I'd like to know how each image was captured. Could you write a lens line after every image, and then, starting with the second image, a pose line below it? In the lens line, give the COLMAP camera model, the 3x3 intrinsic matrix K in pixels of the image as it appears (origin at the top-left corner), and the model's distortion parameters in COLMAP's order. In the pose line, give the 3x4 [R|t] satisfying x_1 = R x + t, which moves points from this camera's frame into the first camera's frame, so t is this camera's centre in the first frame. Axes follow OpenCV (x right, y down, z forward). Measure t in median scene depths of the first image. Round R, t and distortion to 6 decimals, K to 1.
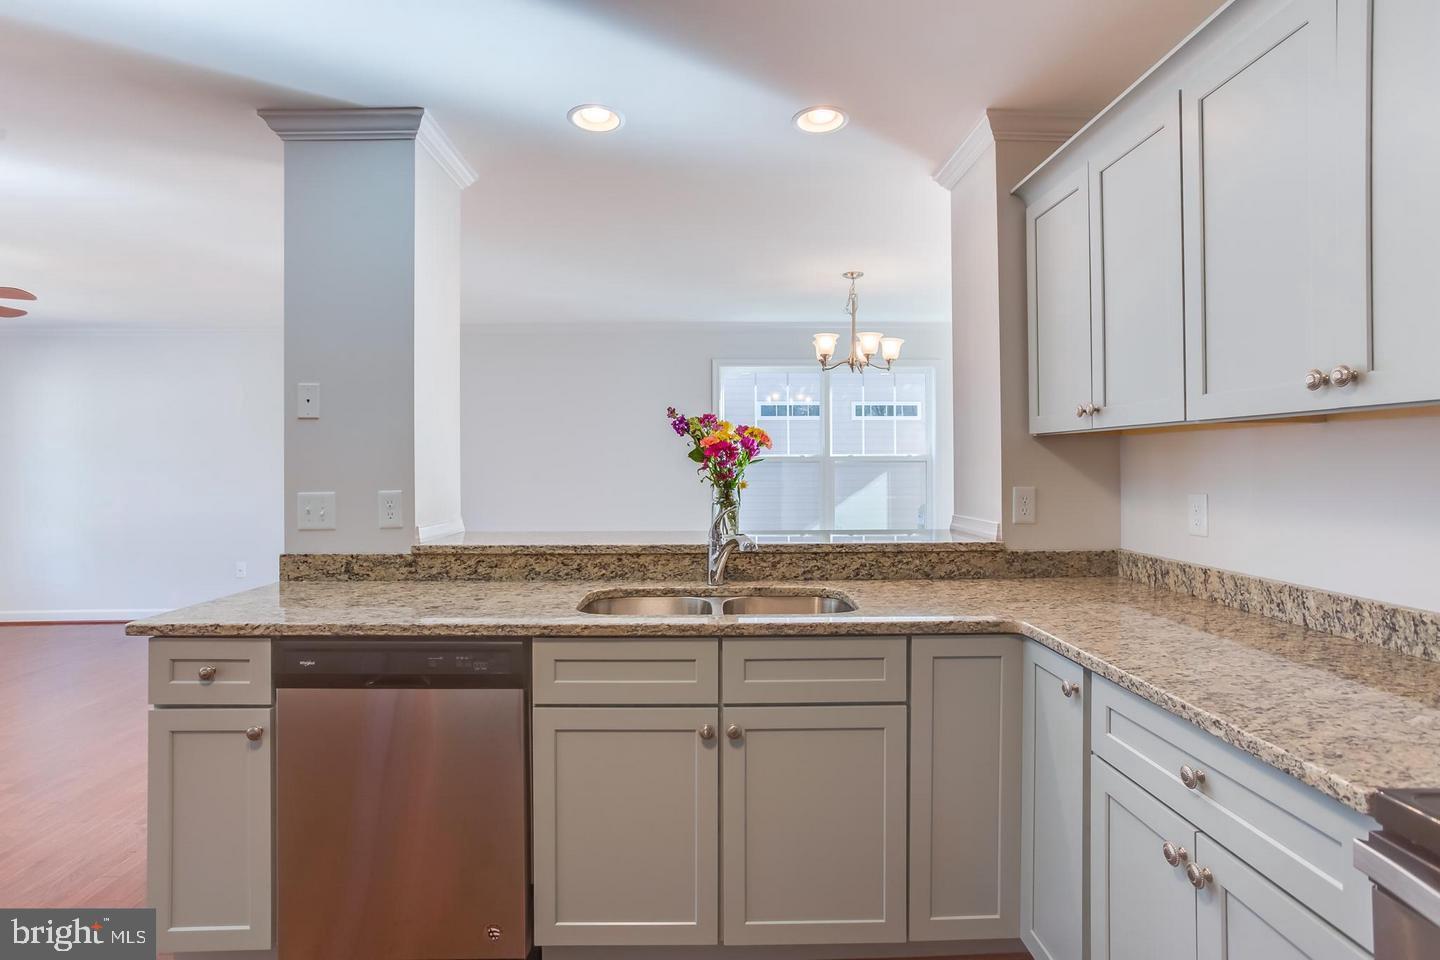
lens RADIAL K [[703.2, 0, 697.3], [0, 703.2, 477.5], [0, 0, 1]] dist [-0.001549, -0.000021]
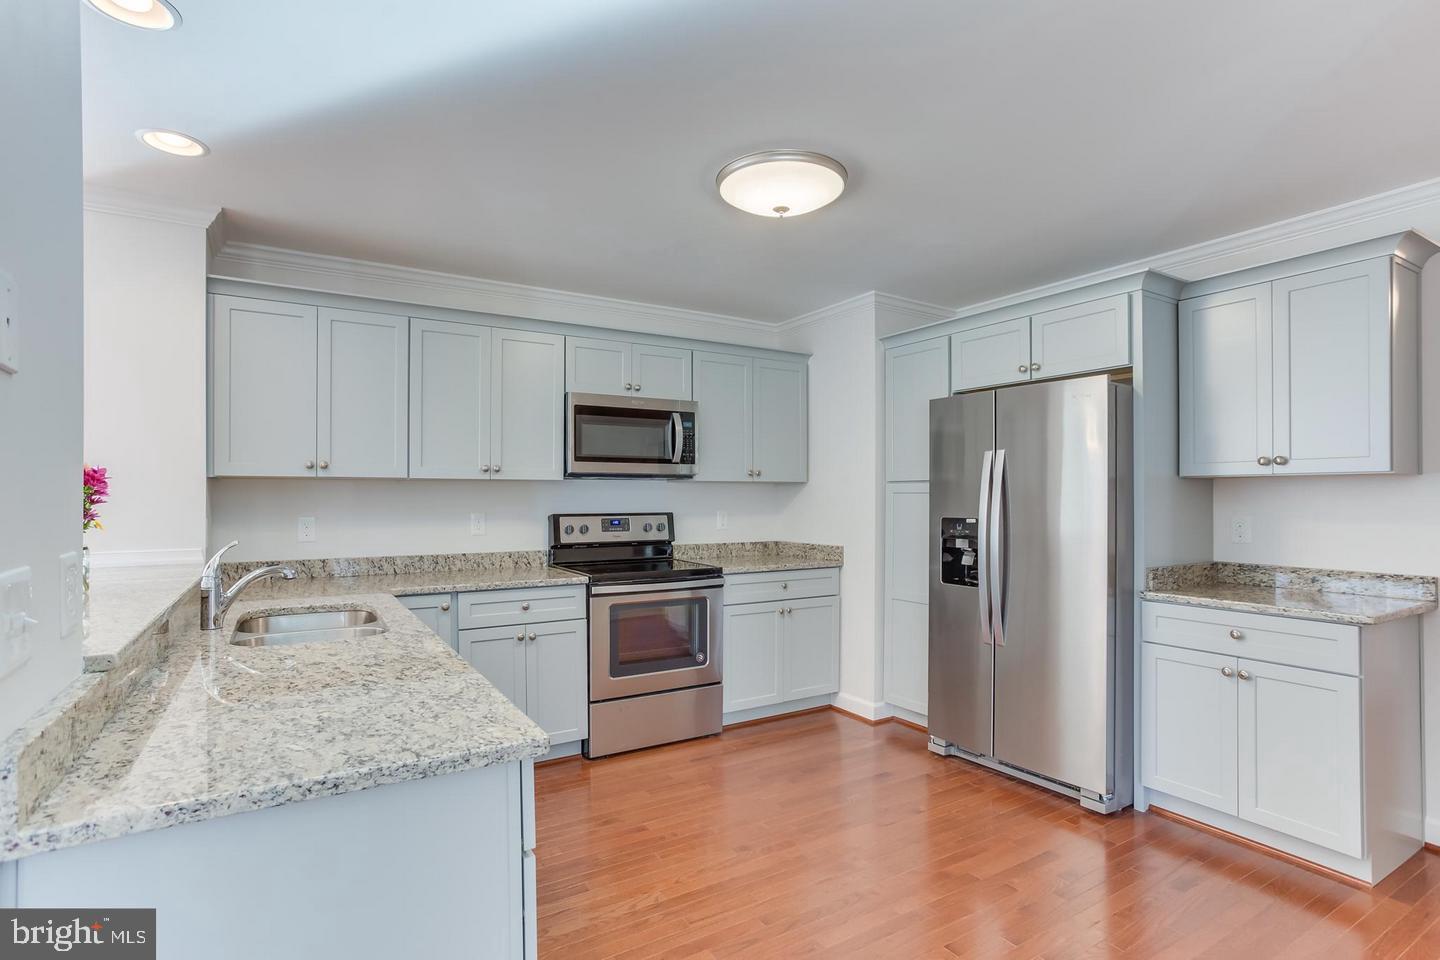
lens RADIAL K [[702.9, 0, 718.2], [0, 702.9, 493.0], [0, 0, 1]] dist [-0.025282, 0.000036]
pose [[-0.521280, 0.009485, 0.853333, -1.448864], [0.020257, 0.999794, 0.001261, -0.020411], [-0.853145, 0.017943, -0.521365, 1.211977]]
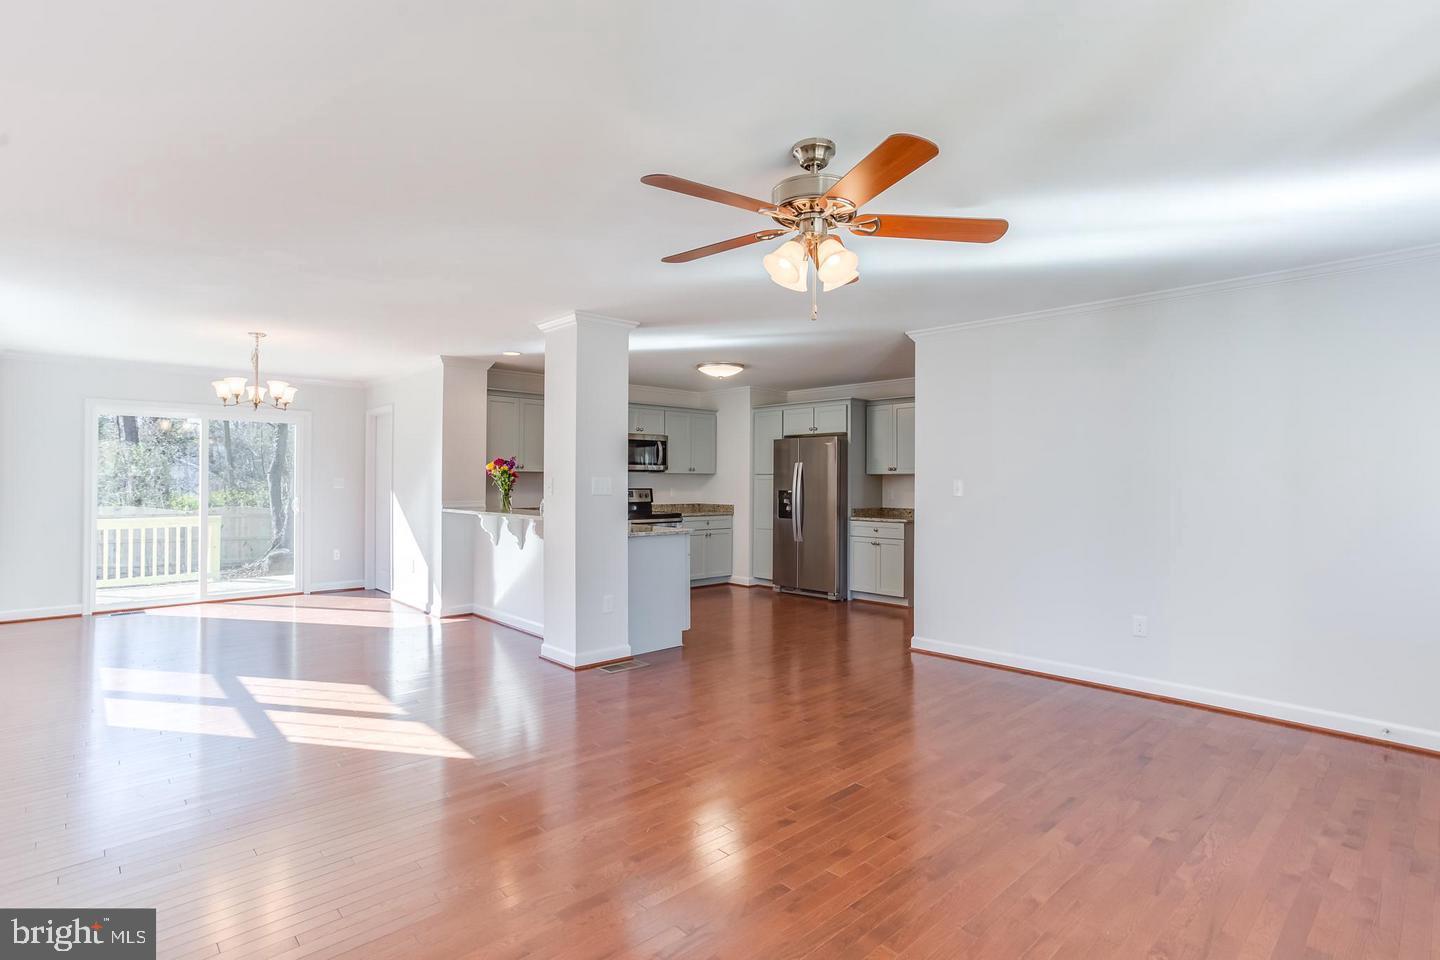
lens RADIAL K [[703.2, 0, 697.3], [0, 703.2, 477.5], [0, 0, 1]] dist [-0.001549, -0.000021]
pose [[-0.659999, 0.004955, 0.751250, -3.258888], [0.011923, 0.999921, 0.003879, -0.044735], [-0.751171, 0.011517, -0.660007, 3.145935]]
